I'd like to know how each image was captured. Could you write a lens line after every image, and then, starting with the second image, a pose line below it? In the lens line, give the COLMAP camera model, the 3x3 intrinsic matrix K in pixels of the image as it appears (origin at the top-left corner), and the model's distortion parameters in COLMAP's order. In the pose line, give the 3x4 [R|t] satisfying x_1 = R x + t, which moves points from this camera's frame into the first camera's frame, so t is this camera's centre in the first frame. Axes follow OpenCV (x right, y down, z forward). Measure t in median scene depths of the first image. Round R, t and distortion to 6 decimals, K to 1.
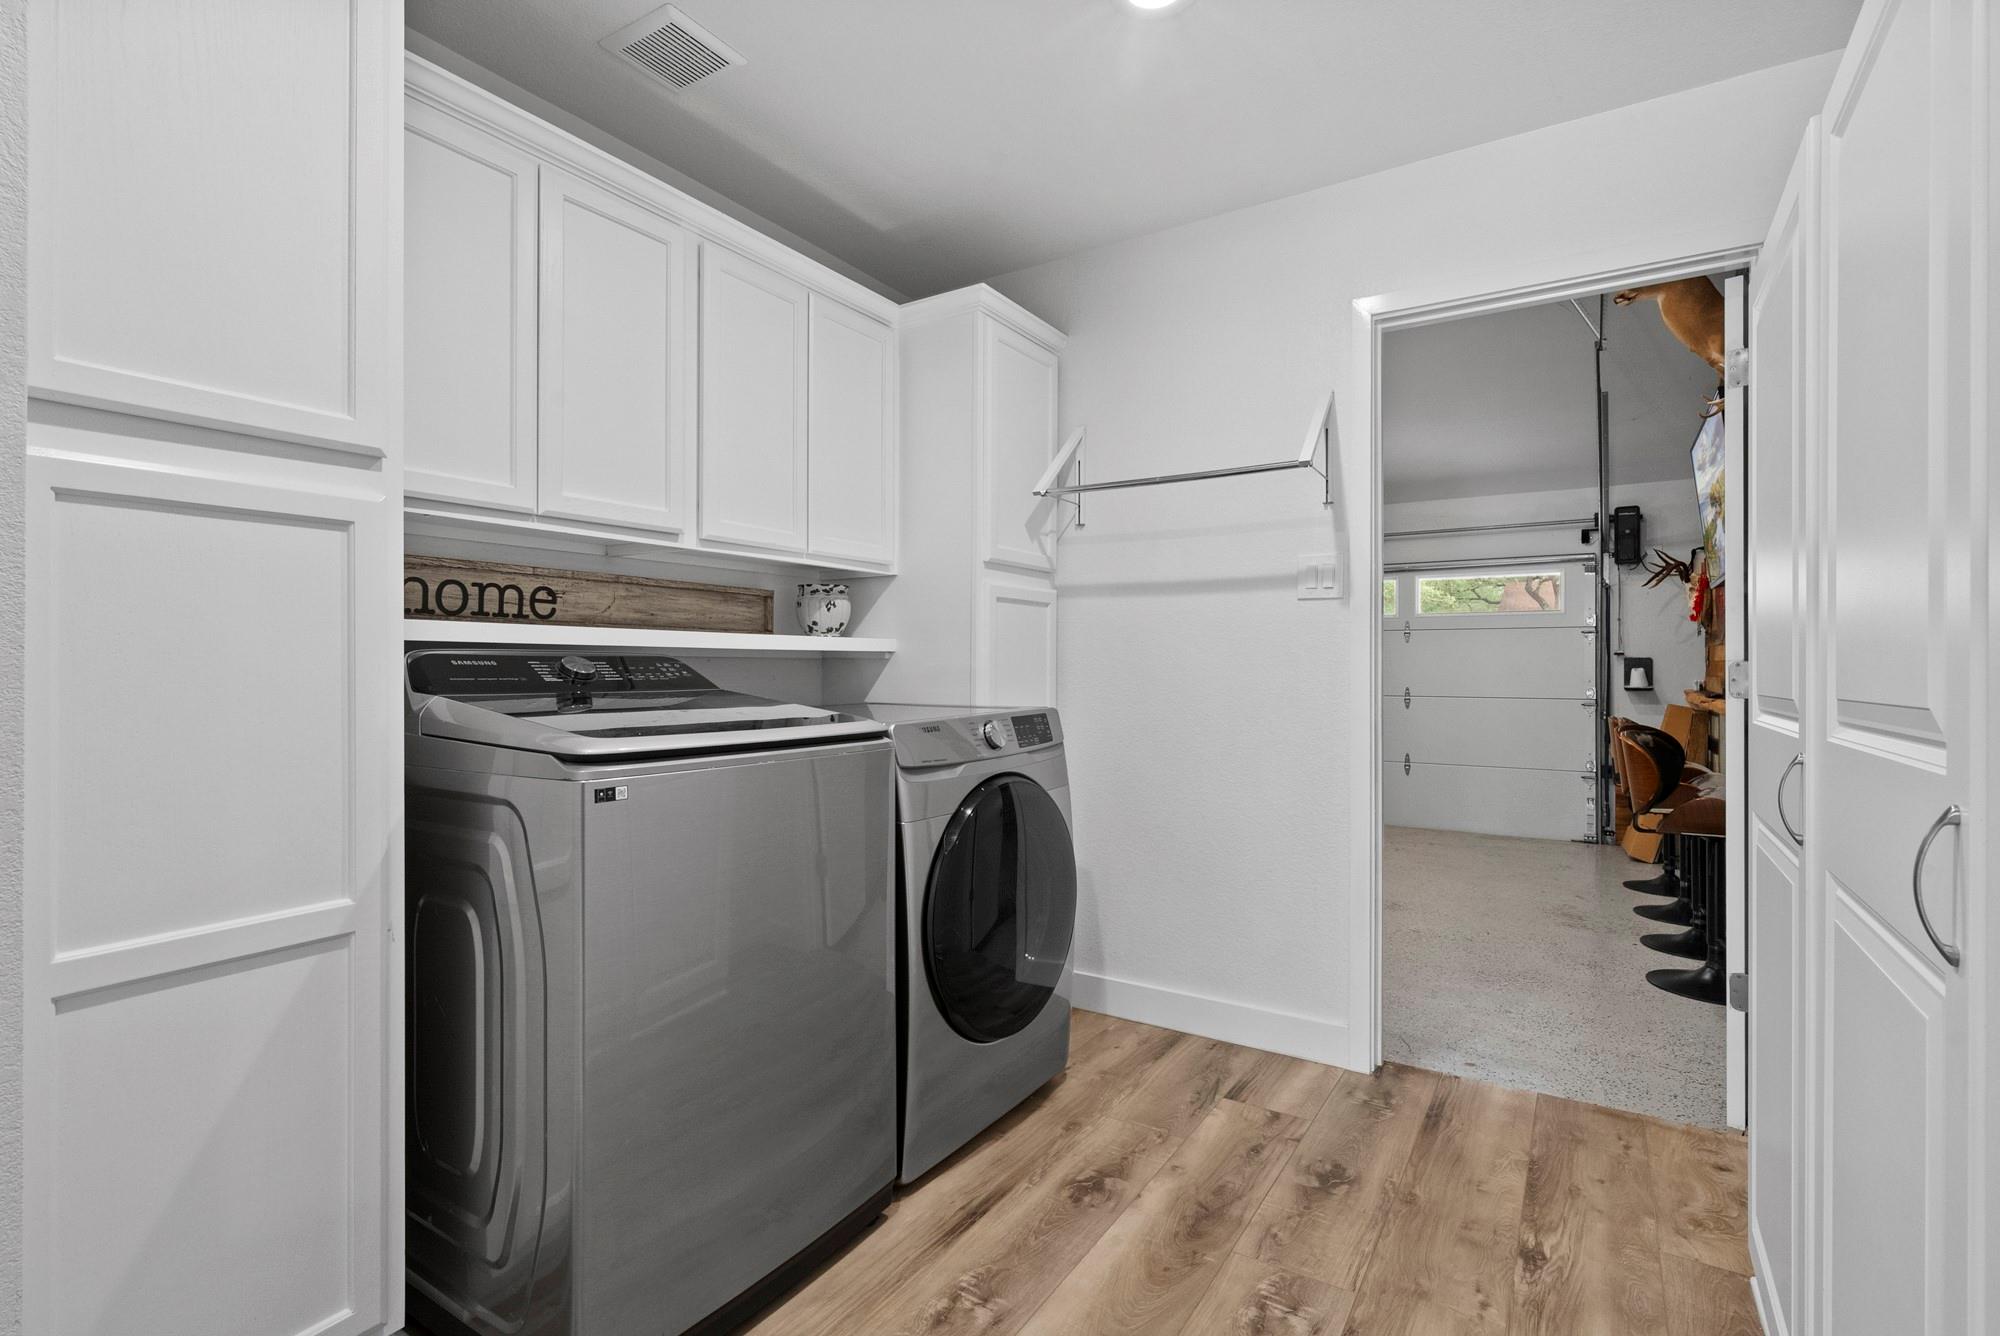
lens RADIAL K [[938.7, 0, 1001.4], [0, 938.7, 658.7], [0, 0, 1]] dist [-0.003765, -0.000129]
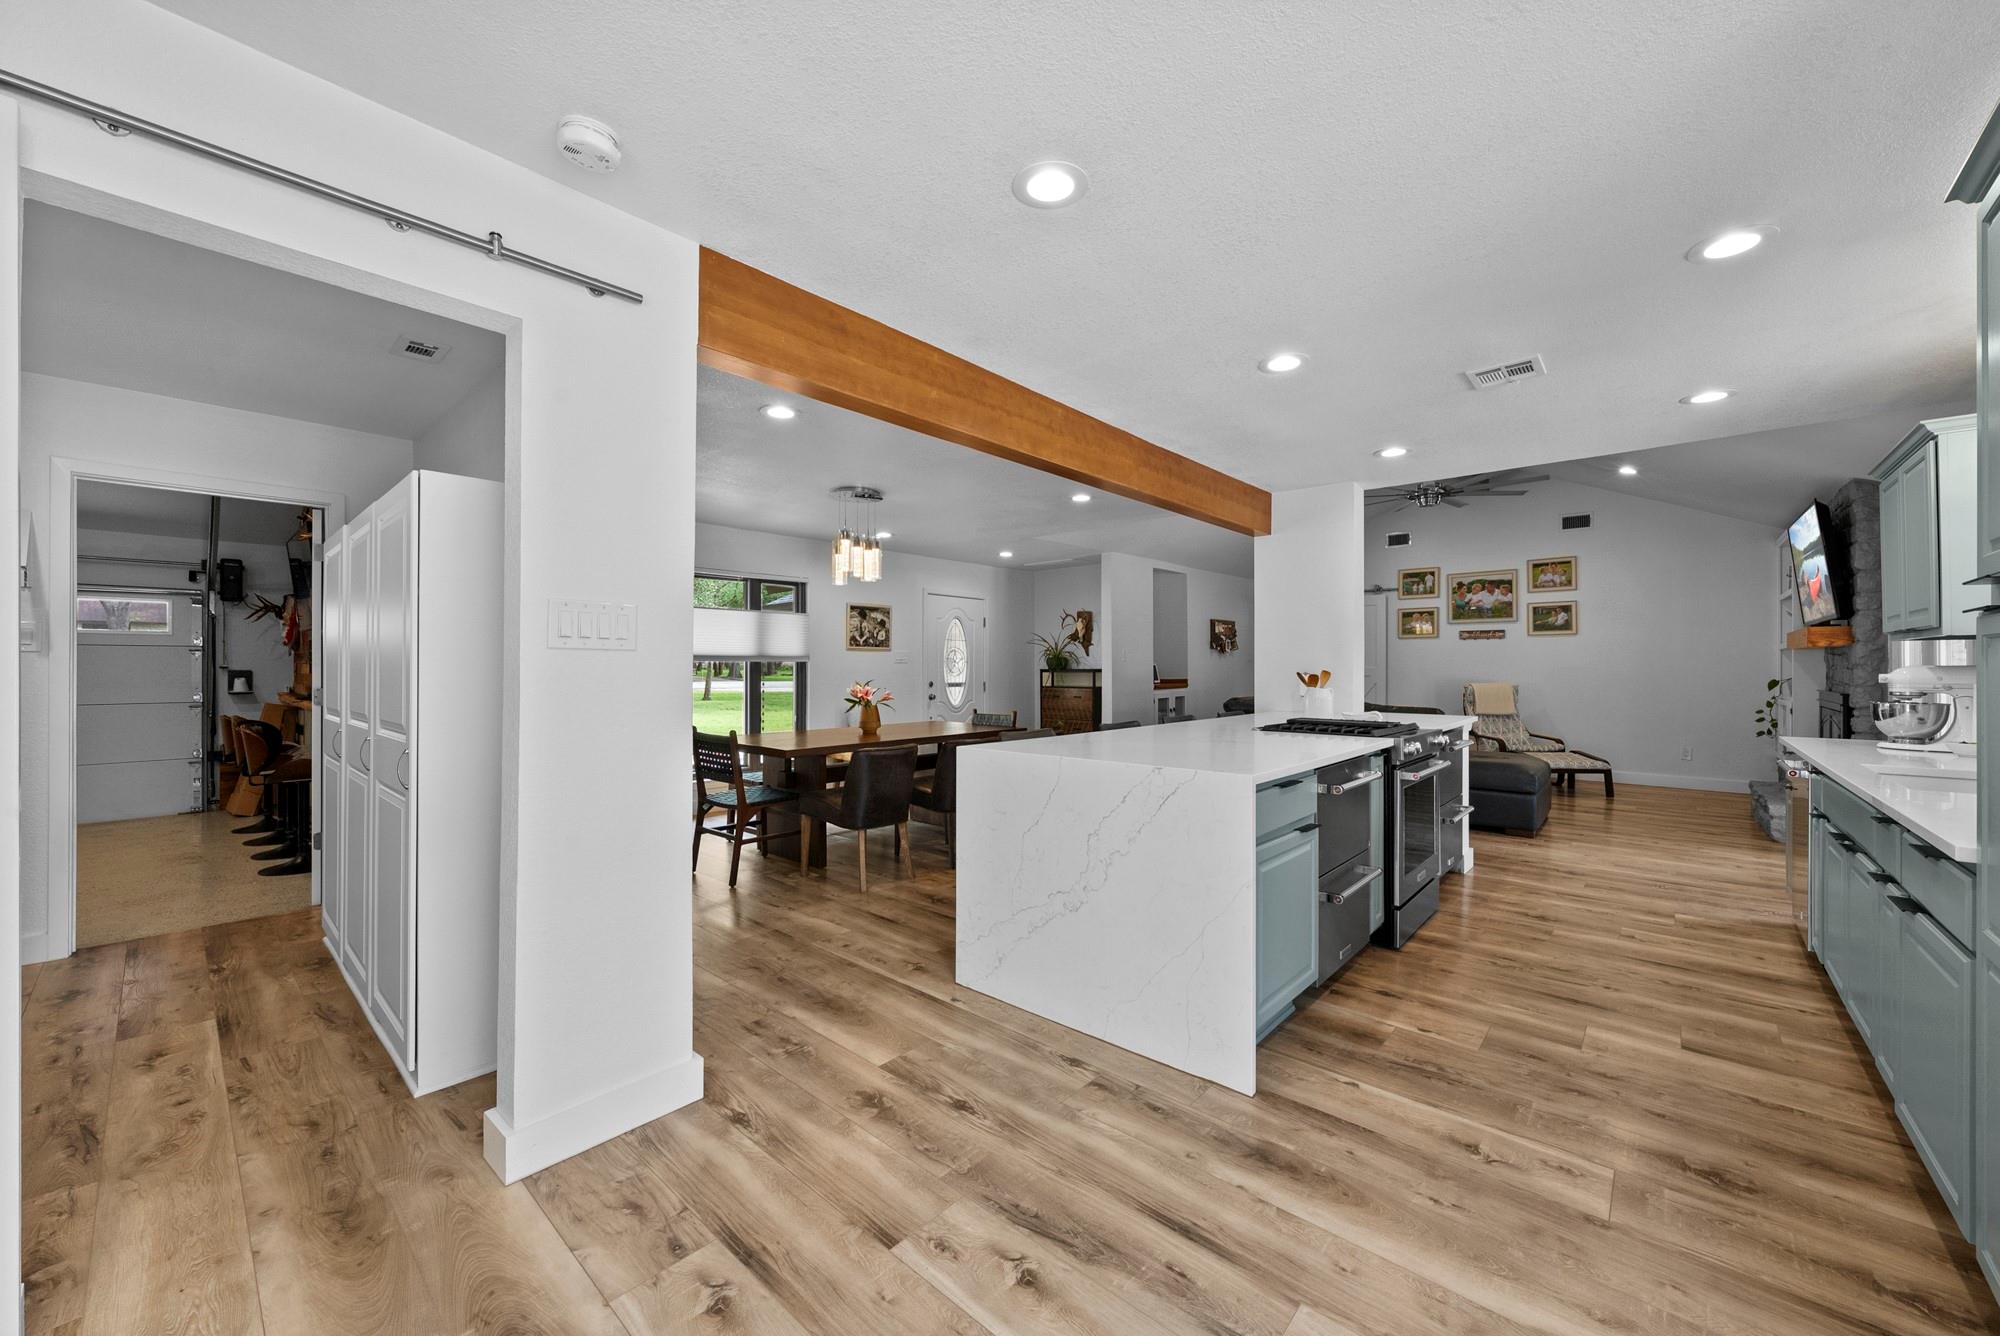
lens RADIAL K [[742.3, 0, 995.4], [0, 742.3, 663.6], [0, 0, 1]] dist [-0.007929, -0.000104]
pose [[0.159573, -0.000957, 0.987186, -0.211044], [-0.009306, 0.999954, 0.002473, -0.024191], [-0.987142, -0.009581, 0.159557, -0.267258]]
